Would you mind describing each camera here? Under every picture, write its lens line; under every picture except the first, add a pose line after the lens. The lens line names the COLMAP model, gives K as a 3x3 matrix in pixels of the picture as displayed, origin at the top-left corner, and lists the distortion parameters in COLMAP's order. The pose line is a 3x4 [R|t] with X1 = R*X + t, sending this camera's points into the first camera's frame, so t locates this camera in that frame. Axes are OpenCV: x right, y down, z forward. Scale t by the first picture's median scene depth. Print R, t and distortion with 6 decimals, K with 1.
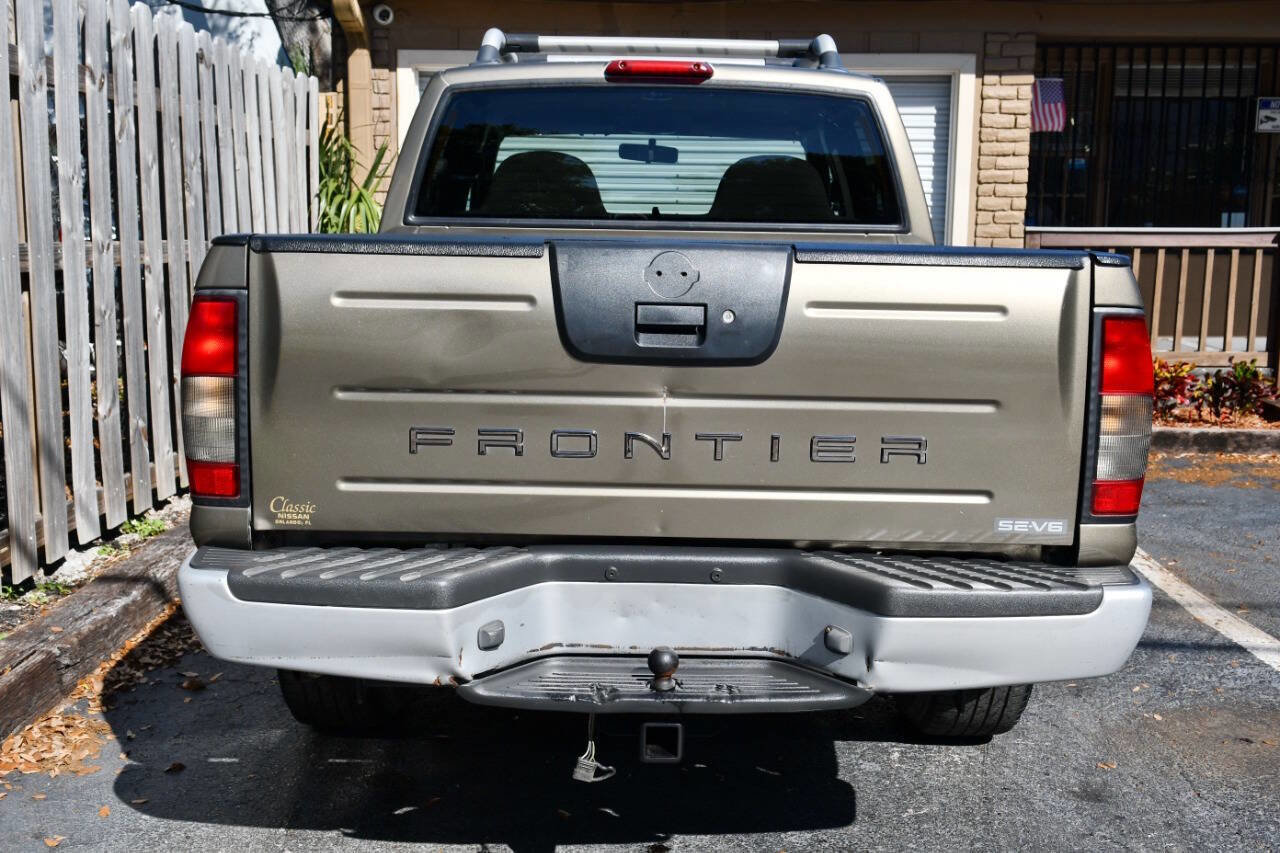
lens RADIAL K [[1317.9, 0, 640.2], [0, 1317.9, 427.4], [0, 0, 1]] dist [0.019466, 0.012520]
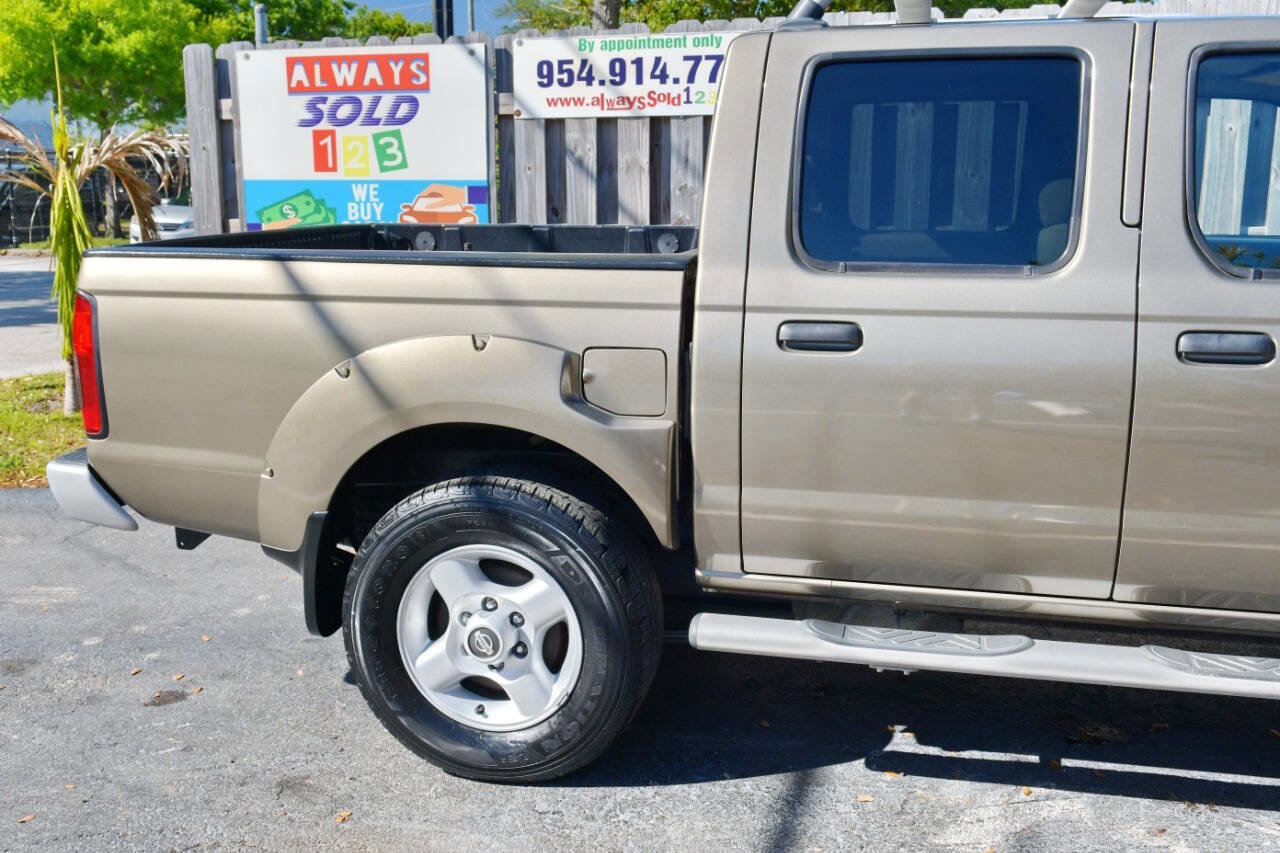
lens RADIAL K [[1189.2, 0, 638.4], [0, 1189.2, 426.6], [0, 0, 1]] dist [0.003317, -0.006453]
pose [[-0.236542, 0.183307, -0.954173, 0.545068], [-0.140153, 0.965335, 0.220196, -0.114655], [0.961460, 0.185816, -0.202651, 0.684258]]
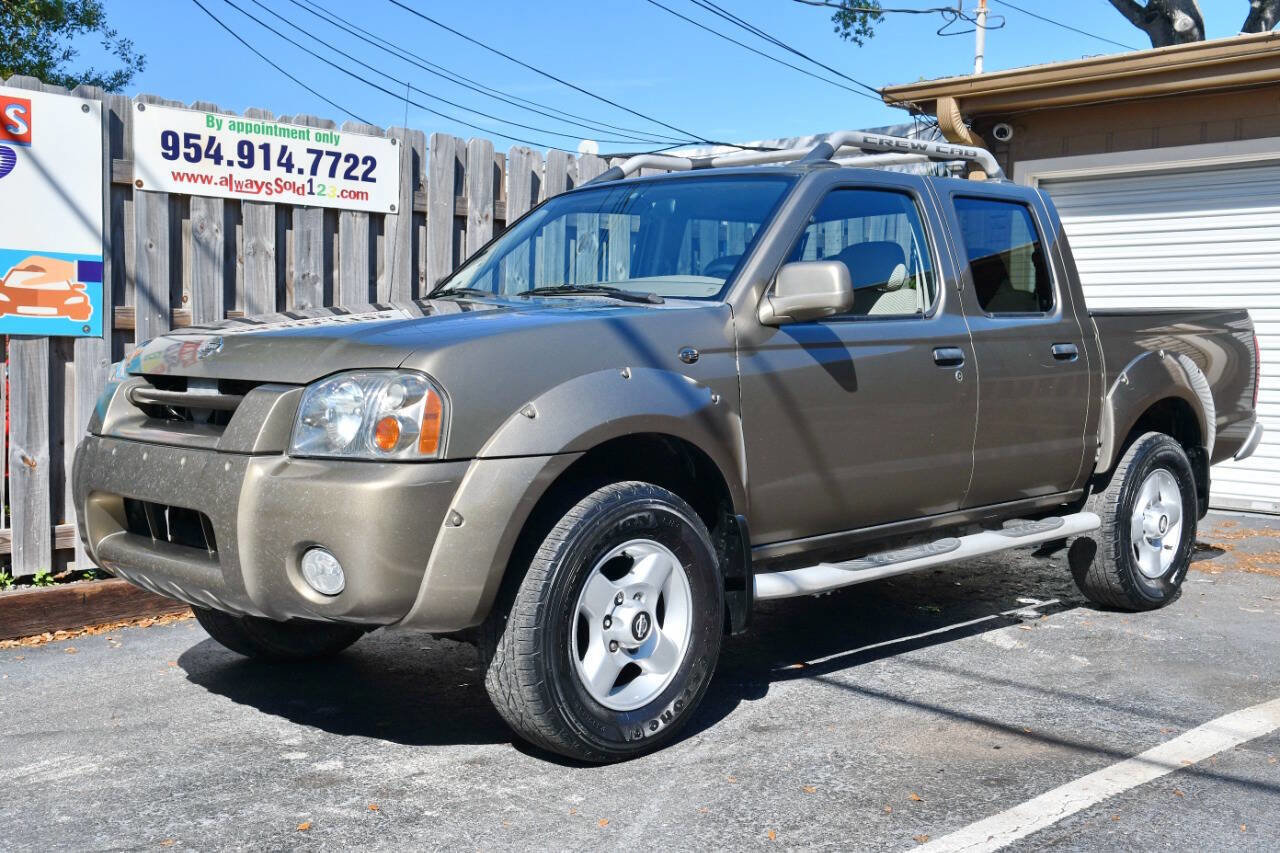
lens RADIAL K [[1419.3, 0, 639.8], [0, 1419.3, 426.2], [0, 0, 1]] dist [0.041966, 0.024195]
pose [[0.714171, 0.039527, -0.698855, 0.581924], [-0.109385, 0.992440, -0.055650, 0.039993], [0.691372, 0.116188, 0.713095, -0.035653]]
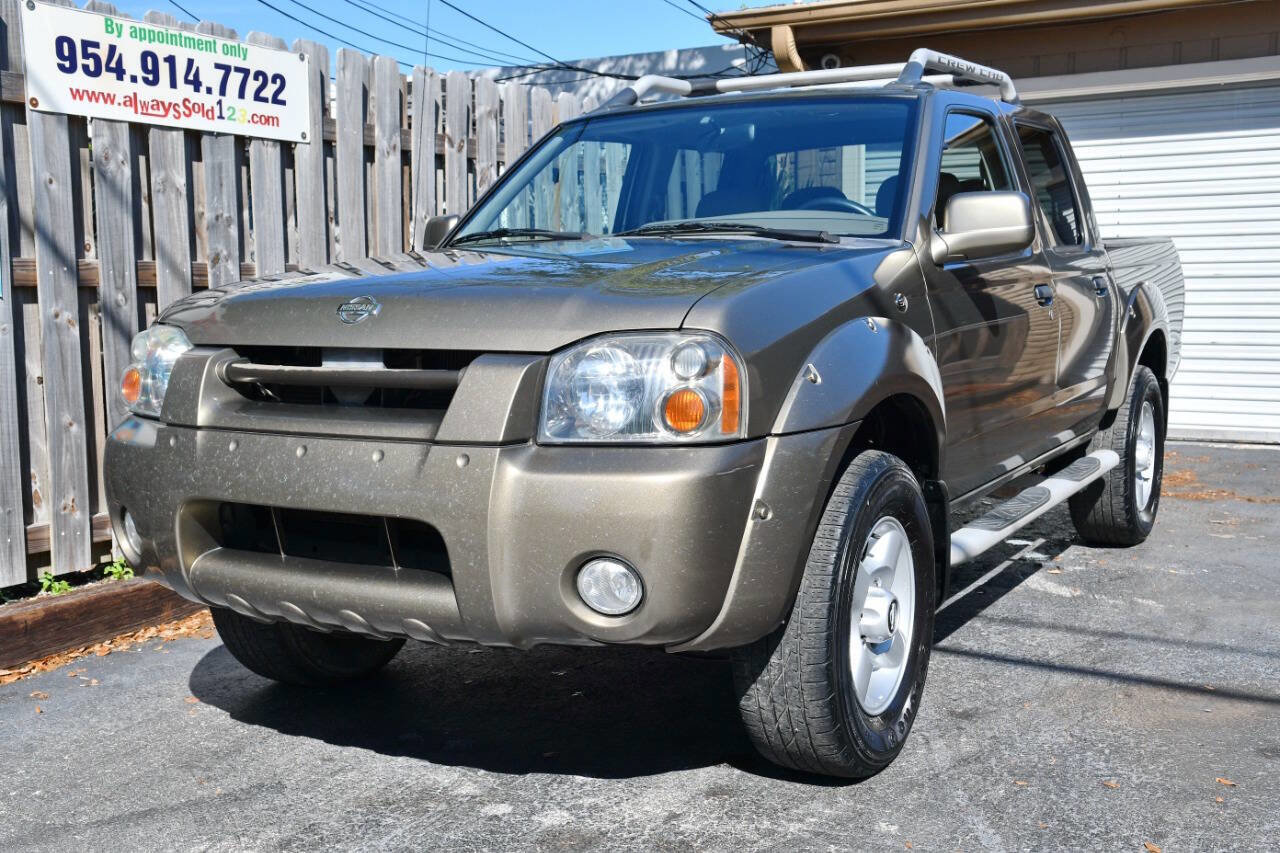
lens RADIAL K [[1419.3, 0, 639.8], [0, 1419.3, 426.2], [0, 0, 1]] dist [0.041966, 0.024195]
pose [[0.871657, 0.029163, -0.489248, 0.336541], [-0.052568, 0.998033, -0.034166, 0.043462], [0.487289, 0.055500, 0.871475, -0.101194]]
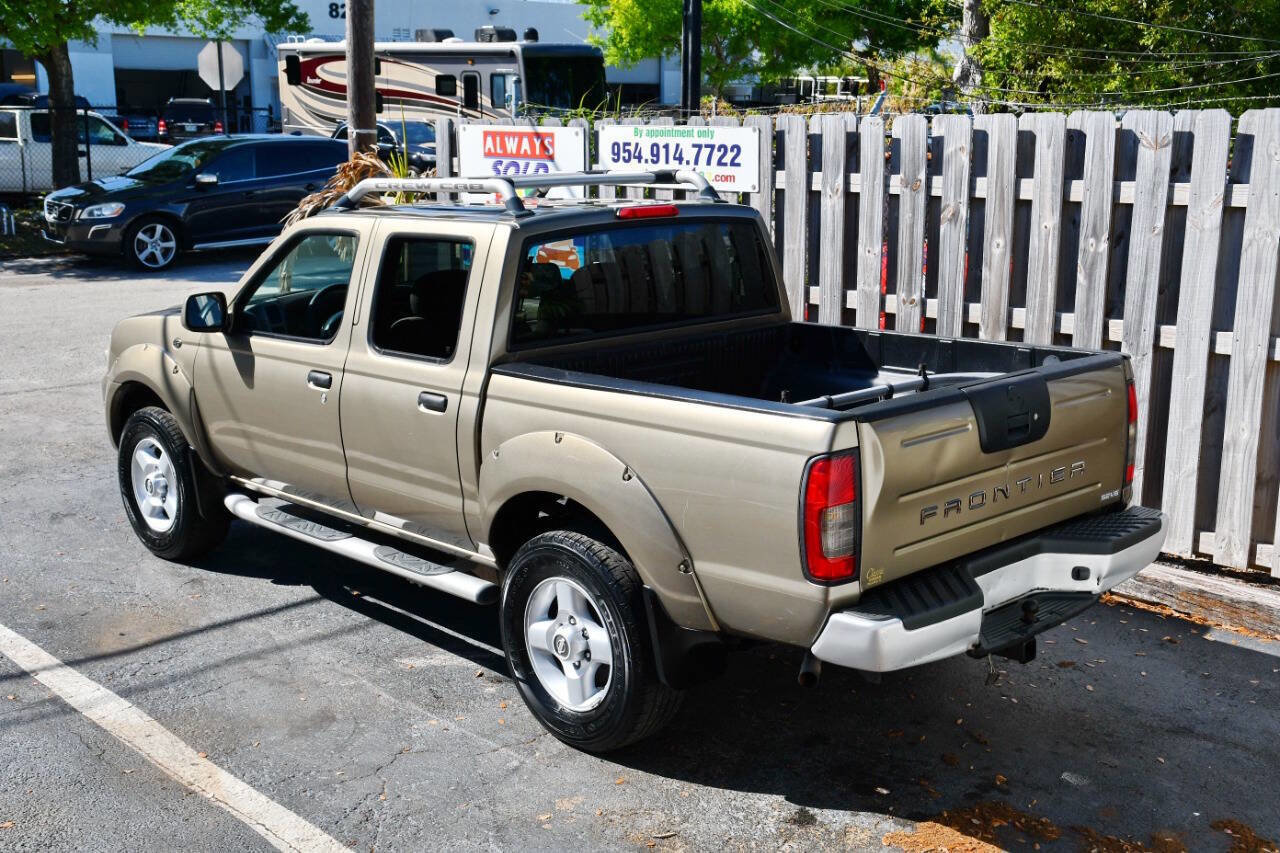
lens RADIAL K [[1435.8, 0, 641.2], [0, 1435.8, 426.0], [0, 0, 1]] dist [0.047121, 0.018346]
pose [[-0.718682, 0.140406, -0.681015, 0.644632], [-0.107562, 0.945163, 0.308377, -0.339286], [0.686969, 0.294877, -0.664170, 1.396548]]
